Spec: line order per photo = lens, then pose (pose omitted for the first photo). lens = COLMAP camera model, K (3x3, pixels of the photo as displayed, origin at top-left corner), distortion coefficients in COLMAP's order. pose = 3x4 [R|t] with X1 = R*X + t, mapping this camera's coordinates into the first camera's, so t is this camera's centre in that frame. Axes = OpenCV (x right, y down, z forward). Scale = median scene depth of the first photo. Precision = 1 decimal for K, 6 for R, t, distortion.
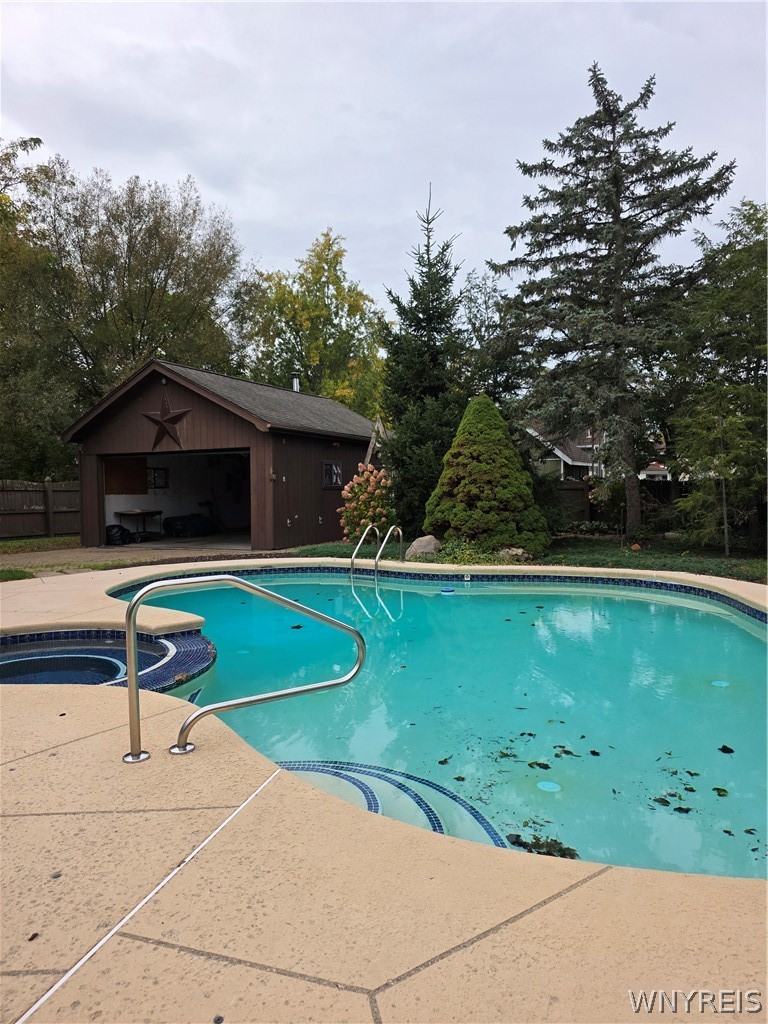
lens RADIAL K [[681.9, 0, 384.0], [0, 681.9, 512.0], [0, 0, 1]] dist [0.043059, -0.039882]
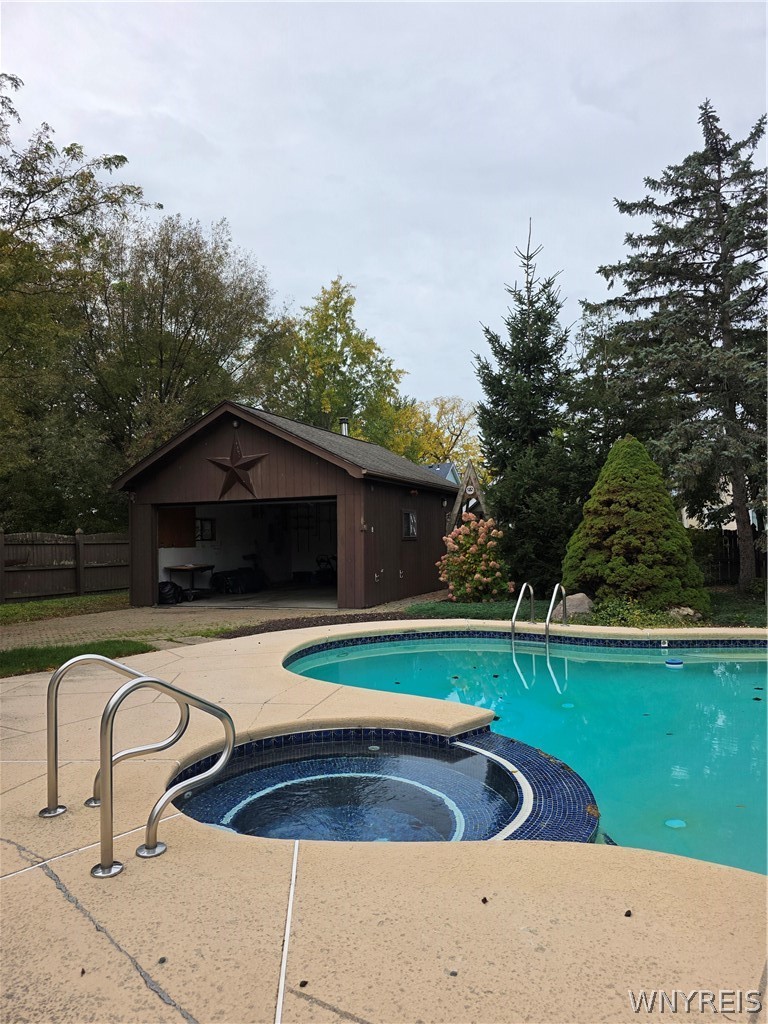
lens RADIAL K [[681.9, 0, 384.0], [0, 681.9, 512.0], [0, 0, 1]] dist [0.043059, -0.039882]
pose [[0.998369, -0.002494, 0.057040, -0.188269], [0.006631, 0.997349, -0.072462, -0.006383], [-0.056708, 0.072722, 0.995739, 0.094484]]
